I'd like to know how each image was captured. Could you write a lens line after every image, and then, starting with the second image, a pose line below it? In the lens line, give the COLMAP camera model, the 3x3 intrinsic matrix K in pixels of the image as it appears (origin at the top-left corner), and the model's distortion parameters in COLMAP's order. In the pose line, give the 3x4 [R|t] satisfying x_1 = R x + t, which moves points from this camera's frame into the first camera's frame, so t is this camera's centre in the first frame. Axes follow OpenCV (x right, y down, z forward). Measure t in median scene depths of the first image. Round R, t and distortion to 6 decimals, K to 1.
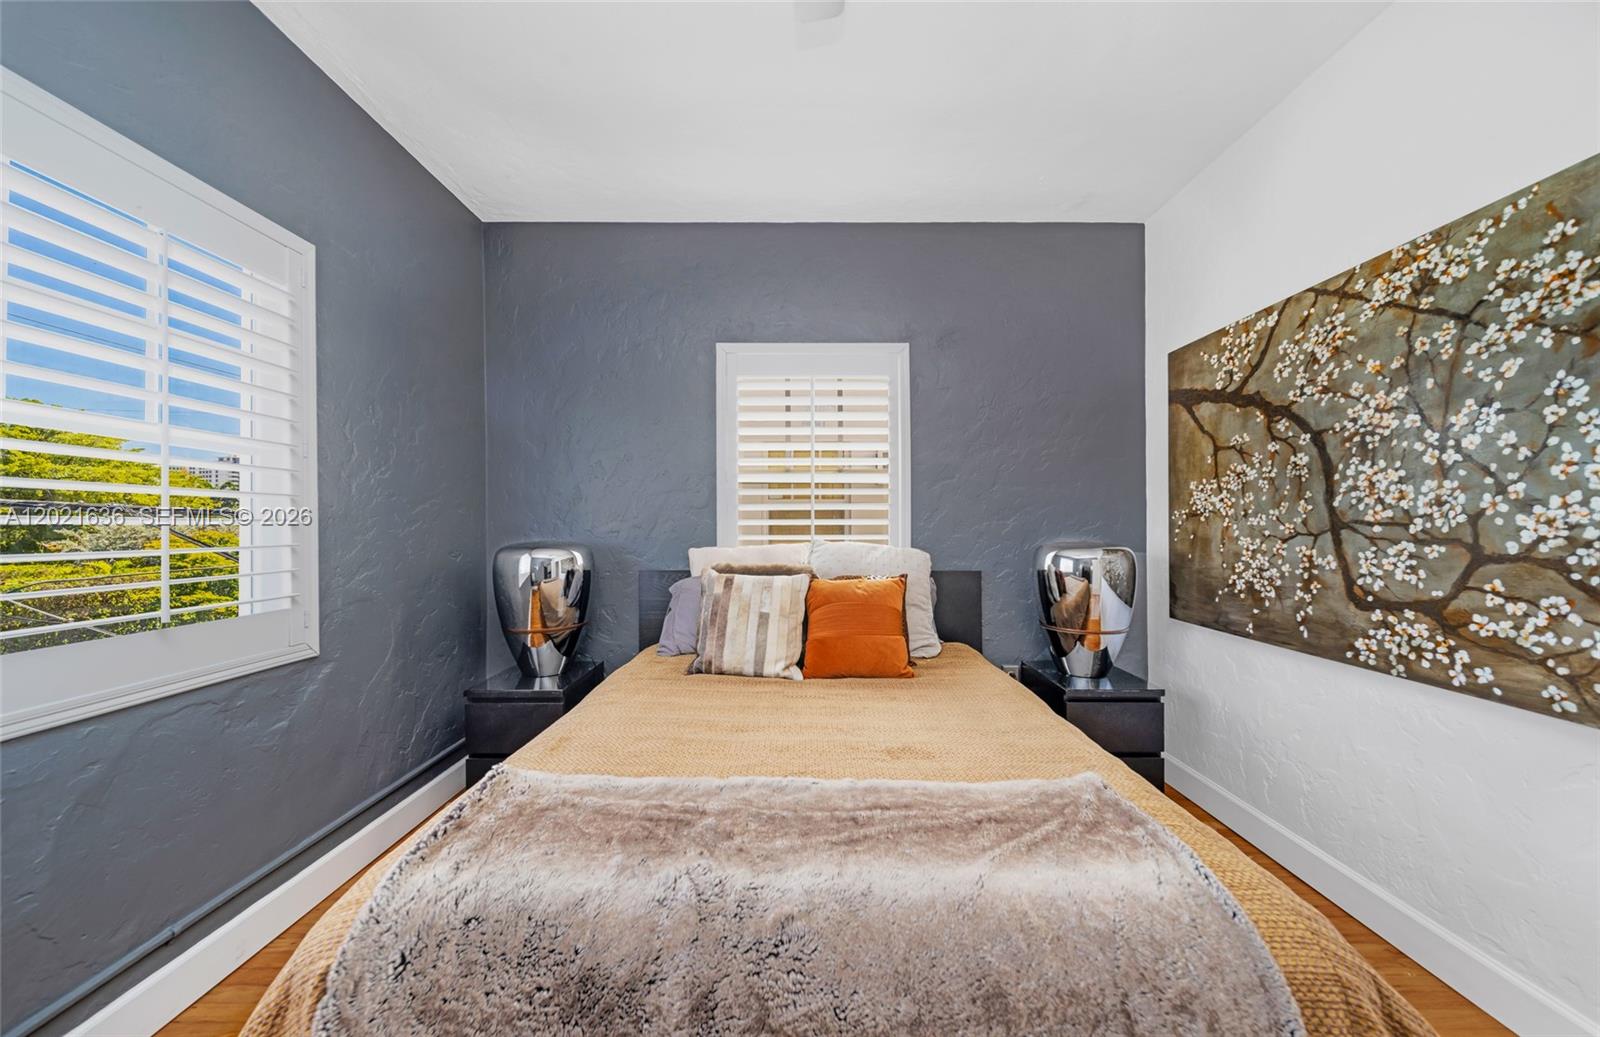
lens RADIAL K [[569.9, 0, 800.0], [0, 569.9, 518.5], [0, 0, 1]] dist [0.008754, 0.000007]
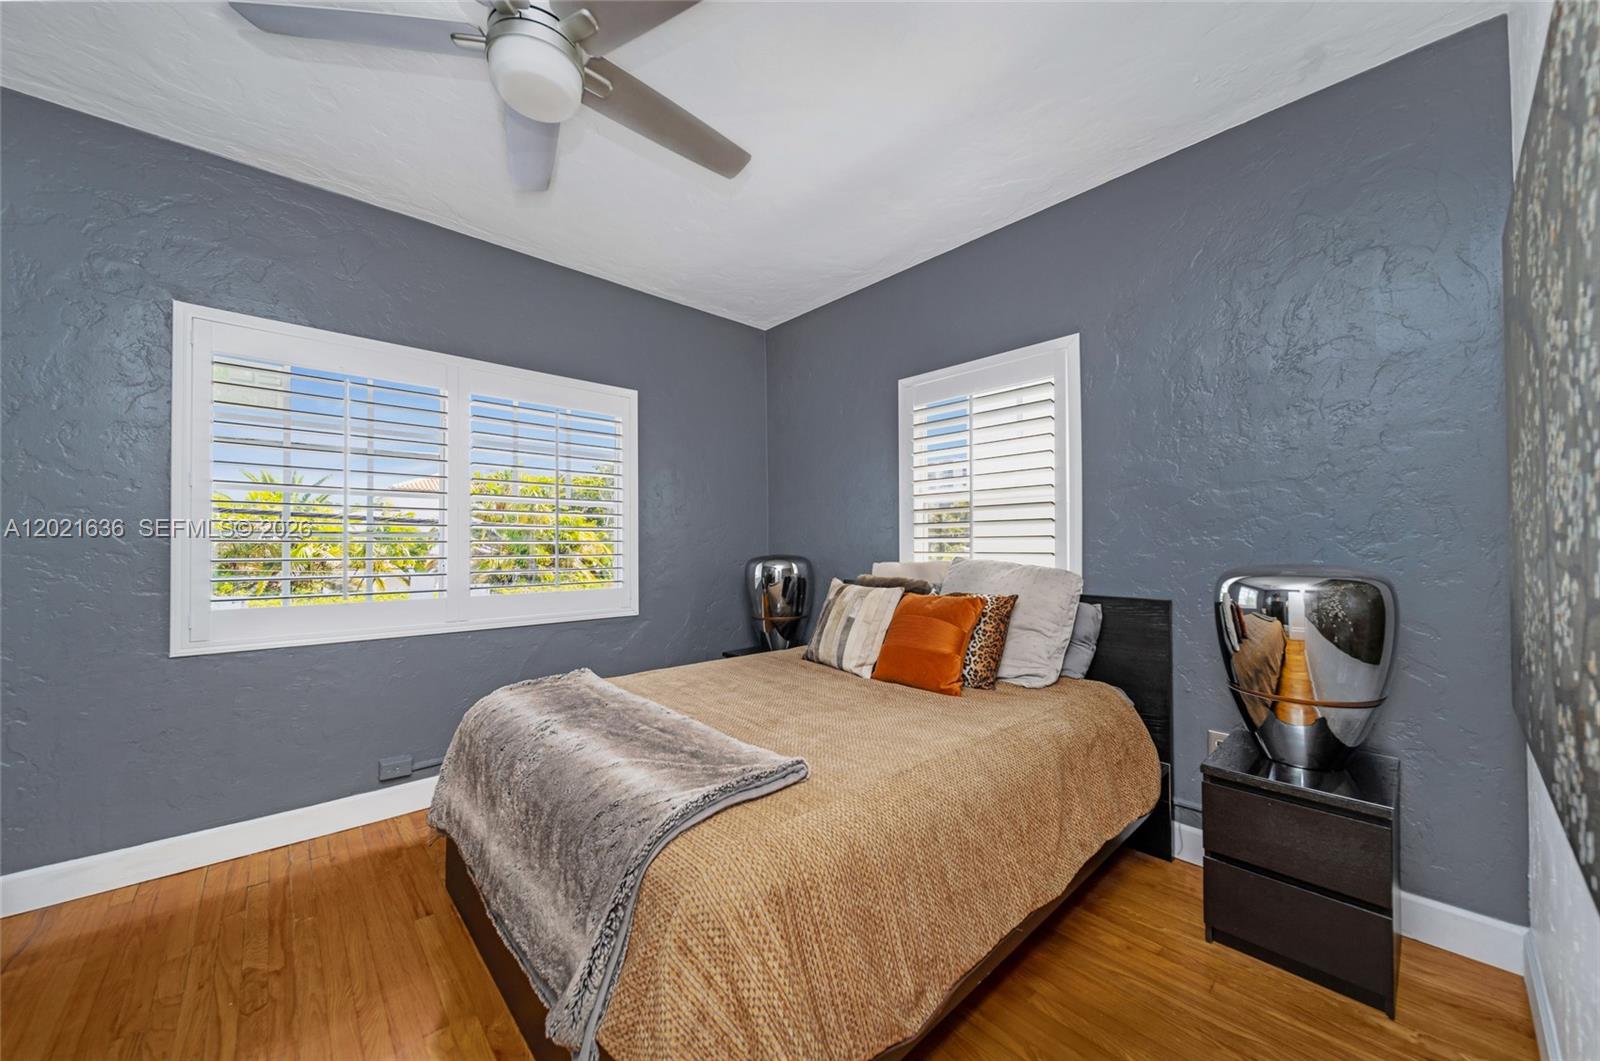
lens RADIAL K [[587.4, 0, 800.0], [0, 587.4, 530.5], [0, 0, 1]] dist [0.000058, -0.000041]
pose [[0.669147, -0.020233, -0.742855, 0.879827], [0.009443, 0.999780, -0.018725, 0.010336], [0.743070, 0.005515, 0.669191, 0.137095]]
